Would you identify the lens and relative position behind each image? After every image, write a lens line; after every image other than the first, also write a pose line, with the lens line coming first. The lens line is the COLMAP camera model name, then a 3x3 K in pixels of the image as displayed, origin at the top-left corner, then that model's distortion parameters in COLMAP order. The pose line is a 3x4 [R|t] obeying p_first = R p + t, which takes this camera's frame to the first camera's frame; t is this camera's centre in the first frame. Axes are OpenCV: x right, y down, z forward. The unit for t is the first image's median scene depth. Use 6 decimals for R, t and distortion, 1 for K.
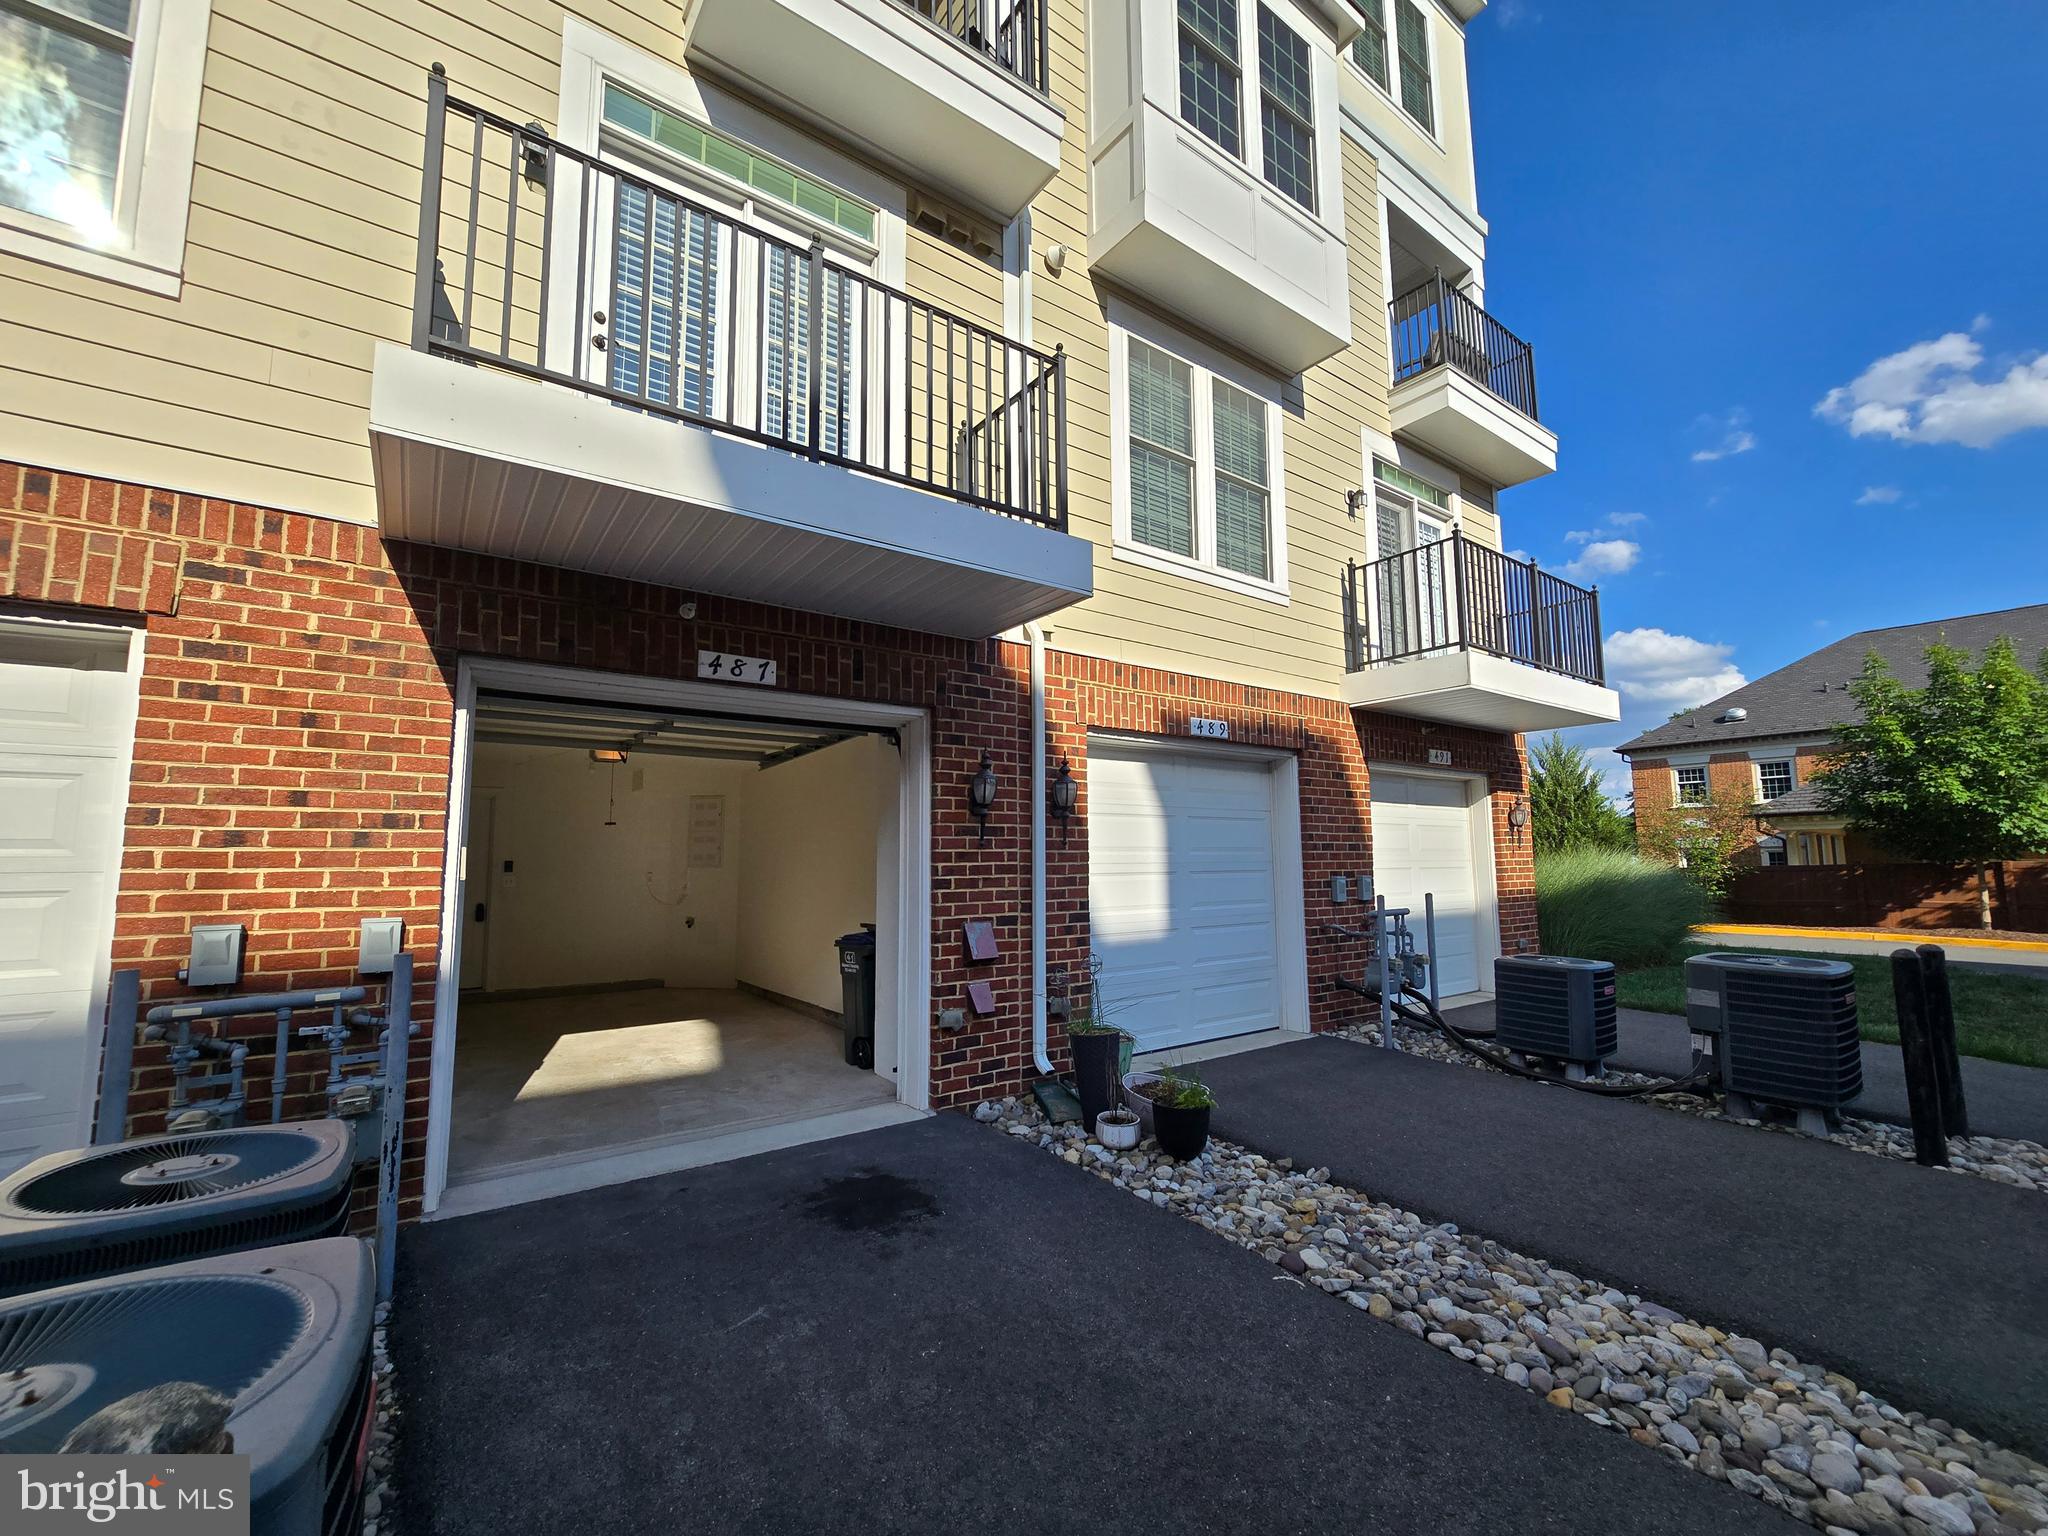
lens RADIAL K [[835.8, 0, 1019.1], [0, 835.8, 777.2], [0, 0, 1]] dist [0.002199, -0.000310]
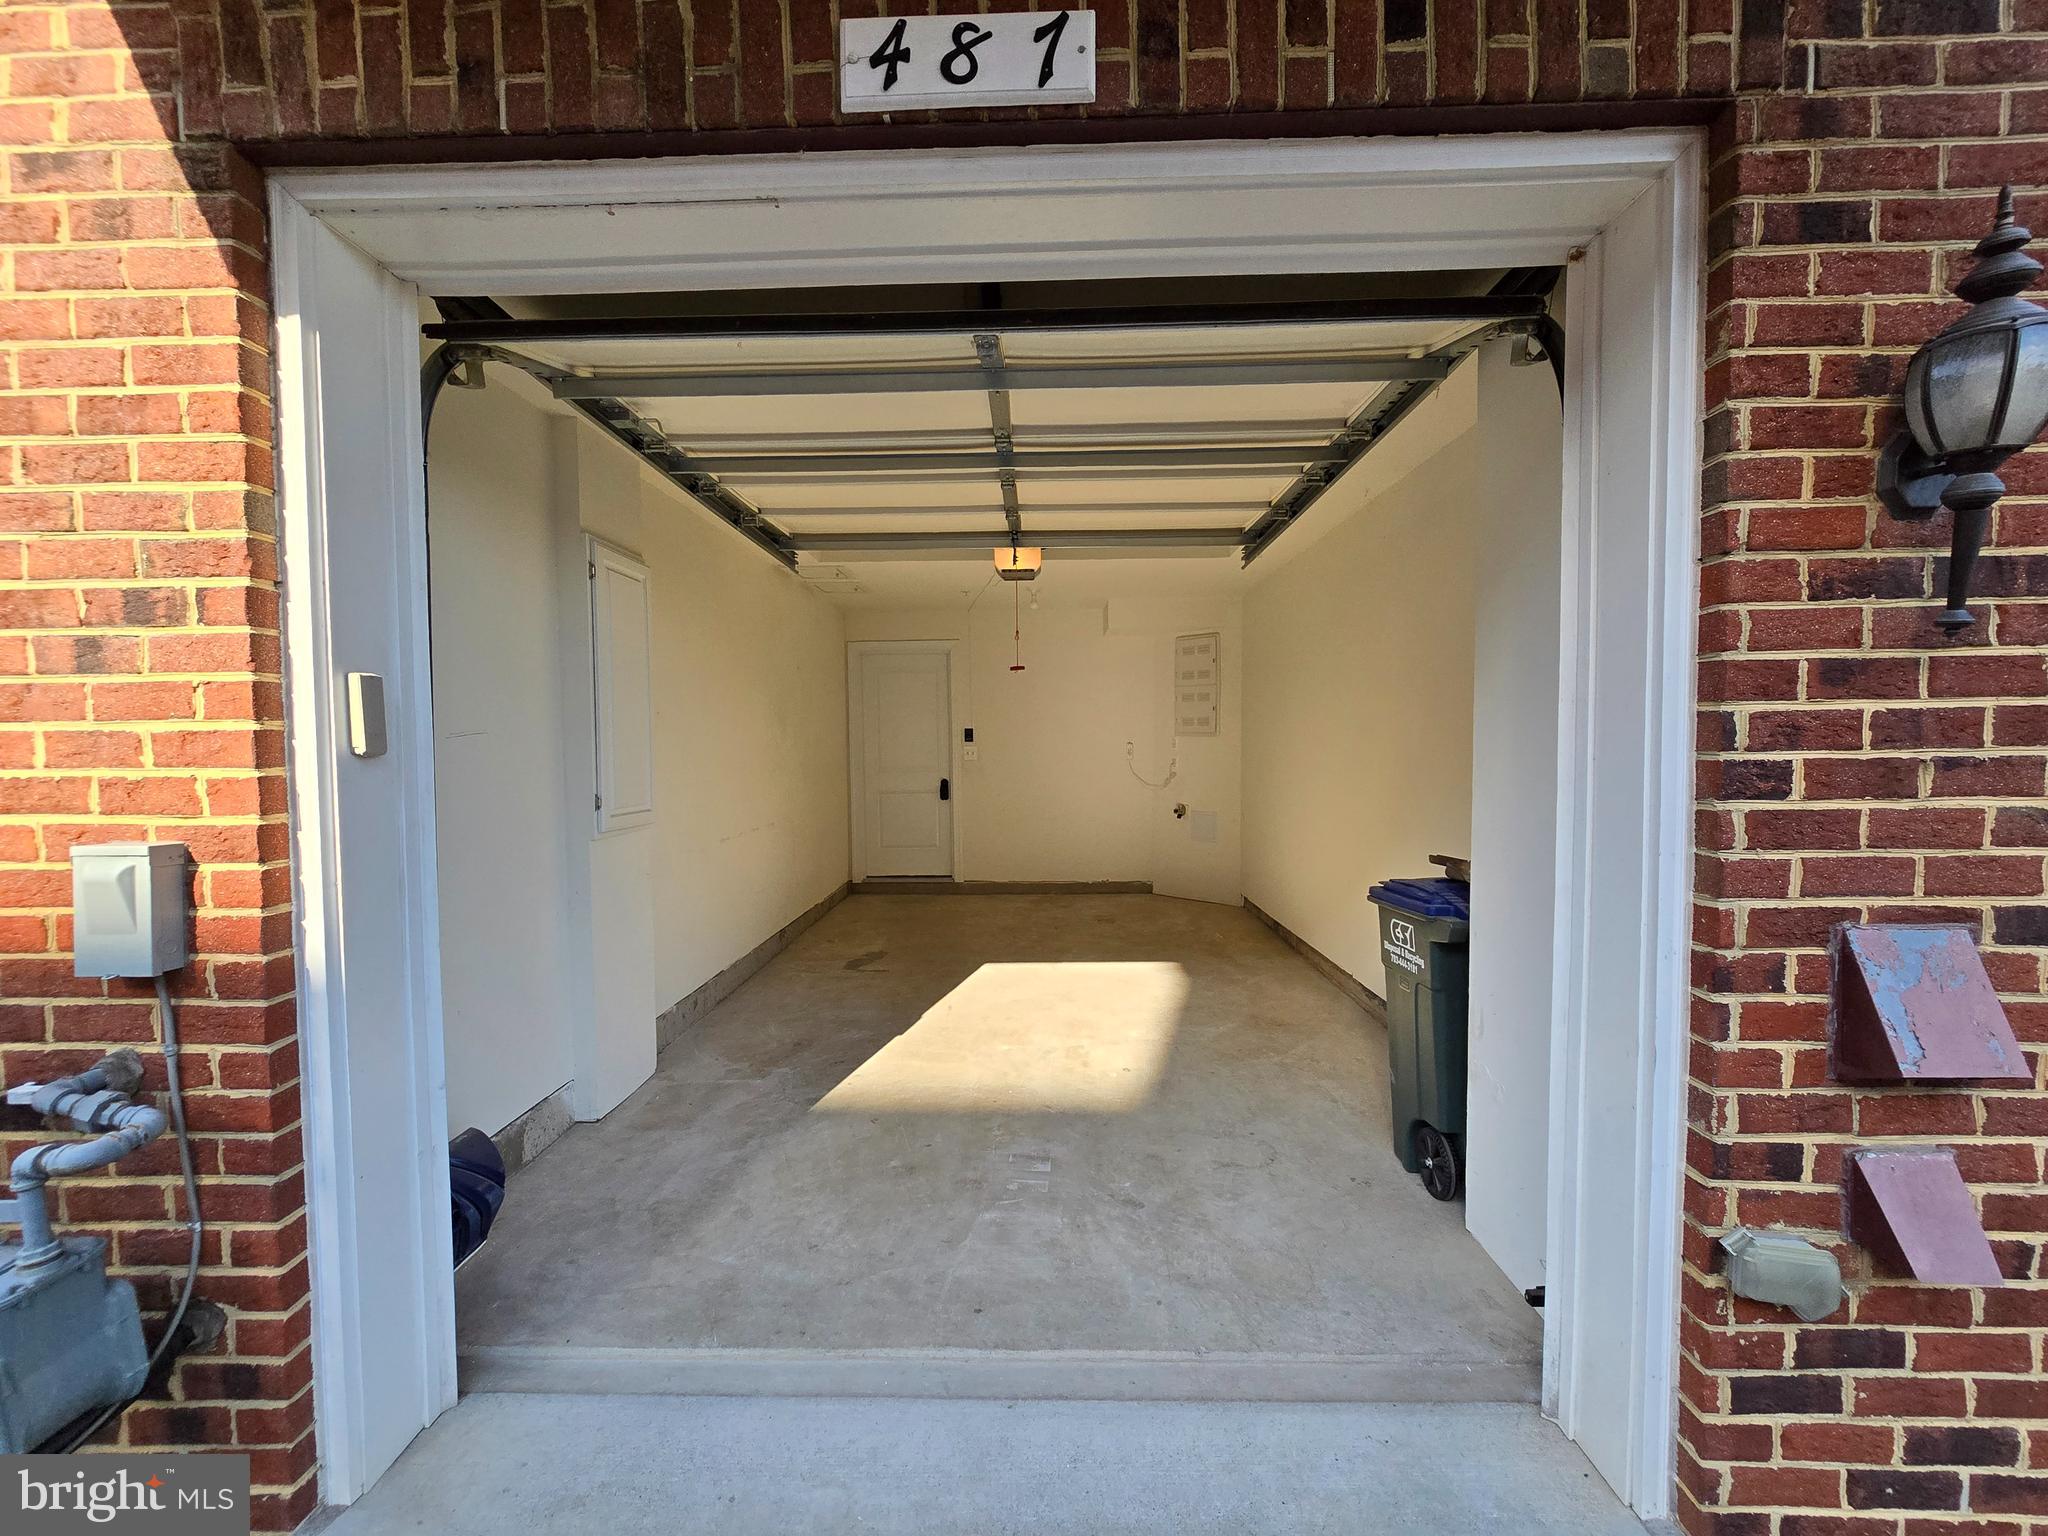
lens RADIAL K [[835.8, 0, 1019.1], [0, 835.8, 777.2], [0, 0, 1]] dist [0.002199, -0.000310]
pose [[0.792393, 0.025878, -0.609461, -0.114367], [0.066664, 0.989442, 0.128686, 0.076561], [0.606357, -0.142599, 0.782302, 0.646933]]
